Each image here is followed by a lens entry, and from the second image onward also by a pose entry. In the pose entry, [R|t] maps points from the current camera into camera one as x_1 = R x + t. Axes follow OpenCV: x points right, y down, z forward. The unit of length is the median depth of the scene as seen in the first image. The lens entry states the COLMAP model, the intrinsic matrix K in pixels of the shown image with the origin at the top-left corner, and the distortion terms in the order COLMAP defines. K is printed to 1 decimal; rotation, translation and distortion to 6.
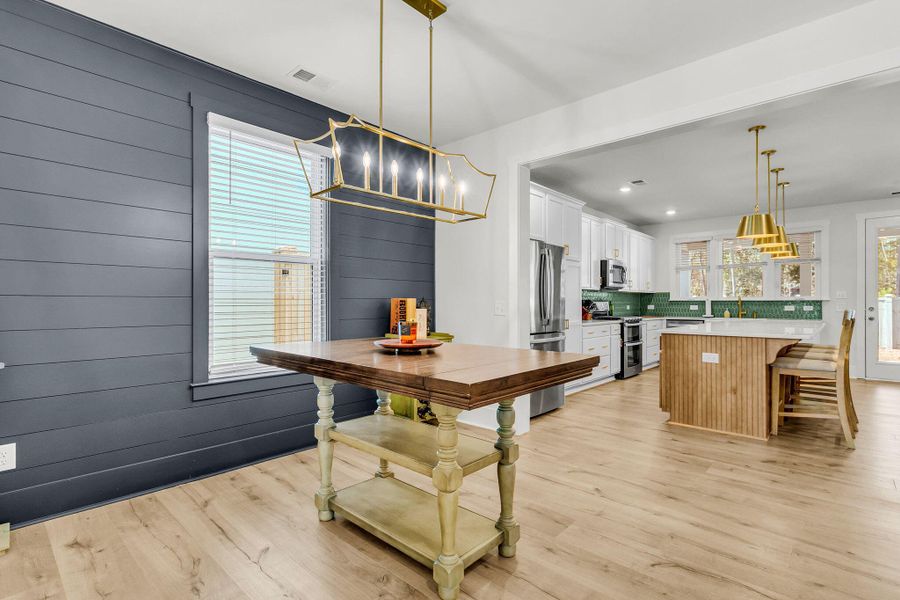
lens RADIAL K [[424.1, 0, 447.3], [0, 424.1, 301.7], [0, 0, 1]] dist [0.001284, 0.000442]
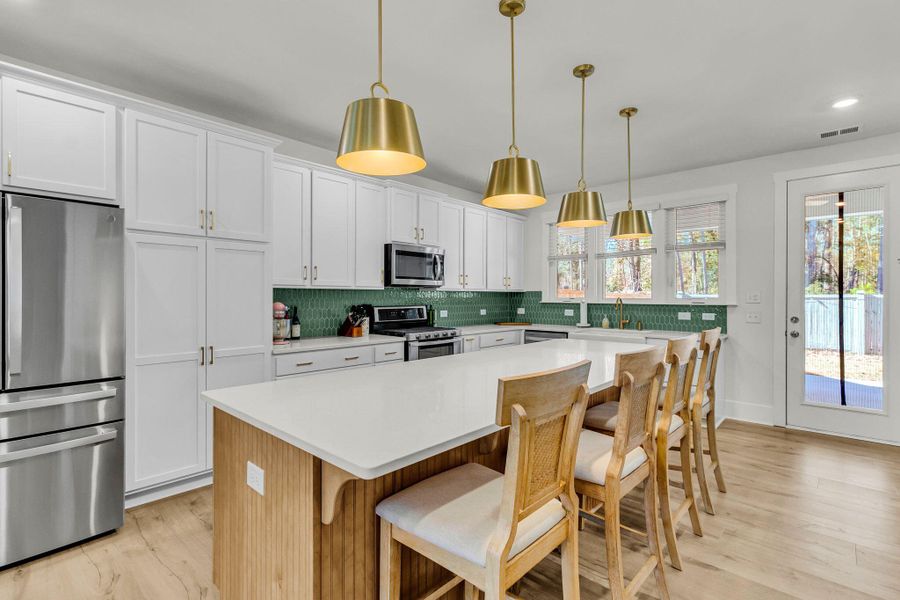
lens RADIAL K [[424.1, 0, 447.1], [0, 424.1, 297.6], [0, 0, 1]] dist [0.001284, 0.000442]
pose [[0.999970, 0.000389, 0.007706, 0.449755], [-0.000437, 0.999981, 0.006211, -0.019328], [-0.007704, -0.006214, 0.999951, 0.345914]]
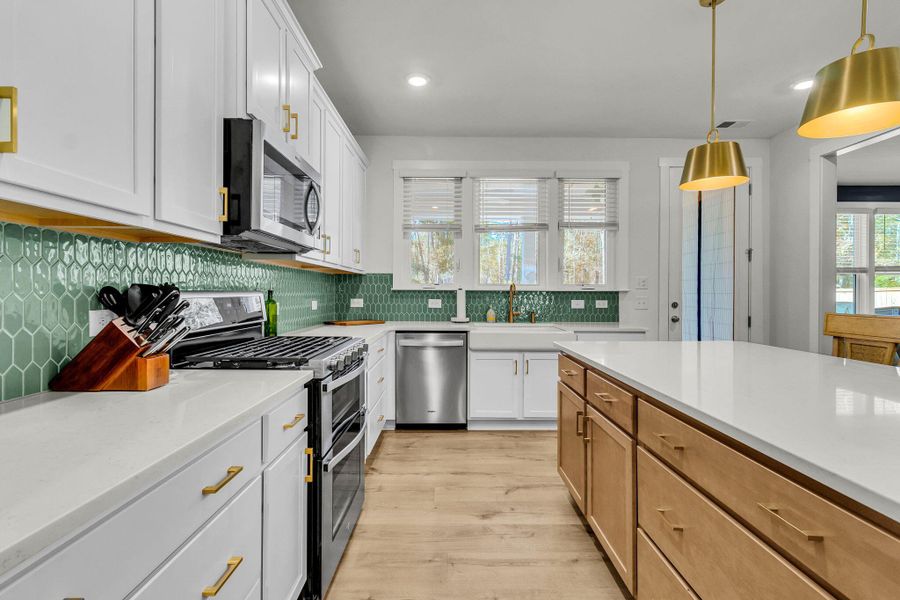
lens RADIAL K [[424.1, 0, 452.4], [0, 424.1, 293.7], [0, 0, 1]] dist [0.001284, 0.000442]
pose [[0.726959, -0.000191, 0.686681, 0.290145], [-0.006135, 0.999958, 0.006773, -0.002289], [-0.686654, -0.009136, 0.726927, 0.737339]]
